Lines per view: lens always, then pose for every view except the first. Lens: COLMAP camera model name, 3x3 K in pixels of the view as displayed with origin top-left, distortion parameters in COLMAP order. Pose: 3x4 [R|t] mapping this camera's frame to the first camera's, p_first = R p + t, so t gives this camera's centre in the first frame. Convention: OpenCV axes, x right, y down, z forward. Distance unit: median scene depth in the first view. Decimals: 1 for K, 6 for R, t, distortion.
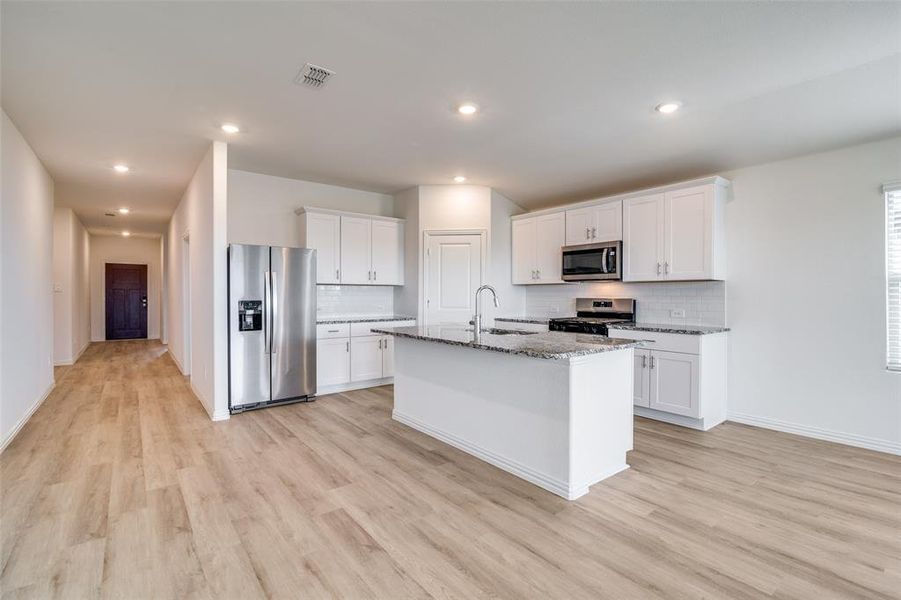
lens RADIAL K [[418.4, 0, 452.9], [0, 418.4, 296.3], [0, 0, 1]] dist [-0.024727, -0.000059]
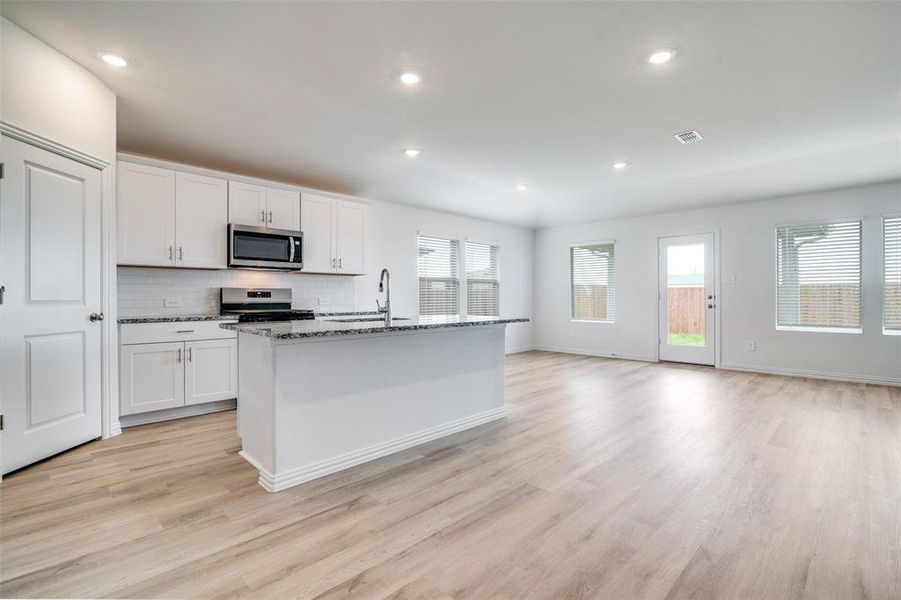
lens RADIAL K [[417.4, 0, 454.6], [0, 417.4, 298.9], [0, 0, 1]] dist [-0.014955, -0.000022]
pose [[-0.125255, -0.004355, 0.992115, -0.703656], [0.004453, 0.999978, 0.004952, 0.030015], [-0.992115, 0.005038, -0.125233, 0.801037]]
